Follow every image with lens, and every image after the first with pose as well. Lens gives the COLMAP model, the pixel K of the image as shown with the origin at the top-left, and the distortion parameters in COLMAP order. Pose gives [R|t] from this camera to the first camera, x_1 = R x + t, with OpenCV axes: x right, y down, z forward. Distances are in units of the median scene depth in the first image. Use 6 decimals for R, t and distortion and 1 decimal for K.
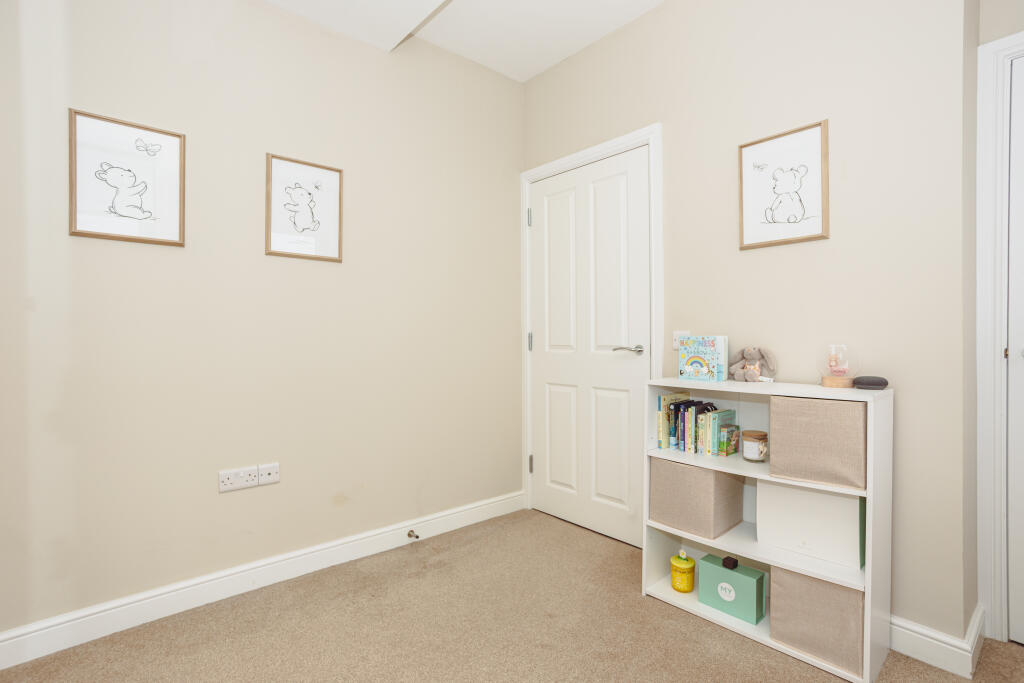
lens RADIAL K [[500.0, 0, 505.7], [0, 500.0, 339.0], [0, 0, 1]] dist [-0.052090, 0.028304]
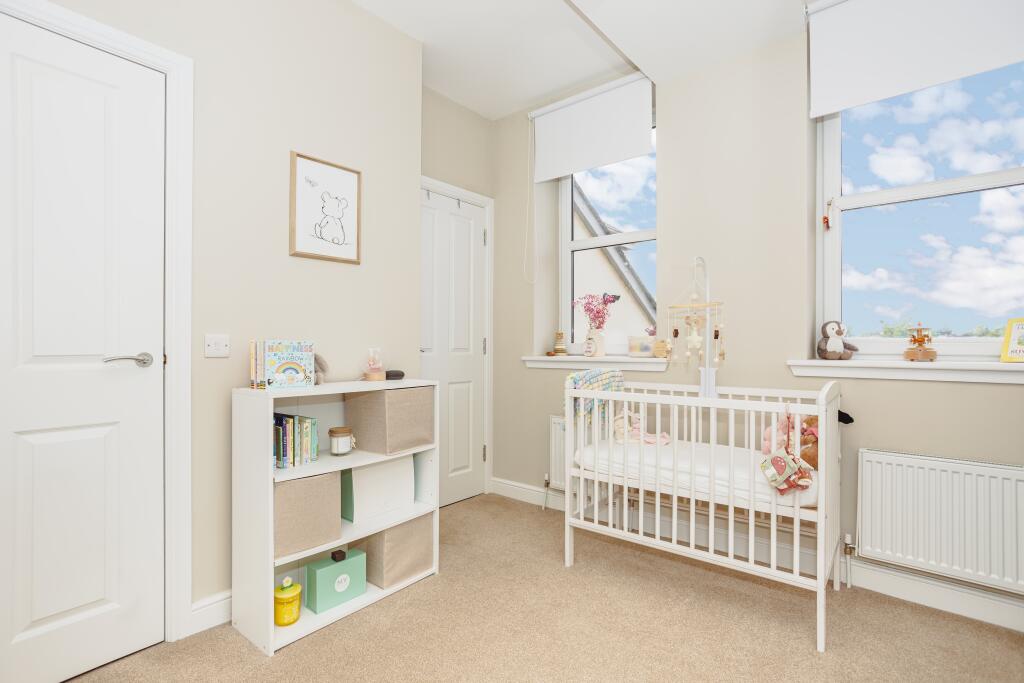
lens RADIAL K [[500.0, 0, 505.7], [0, 500.0, 339.0], [0, 0, 1]] dist [-0.052090, 0.028304]
pose [[-0.168120, 0.012196, 0.985691, -0.676268], [0.000785, 0.999925, -0.012238, 0.002898], [-0.985766, -0.001284, -0.168117, 0.851369]]
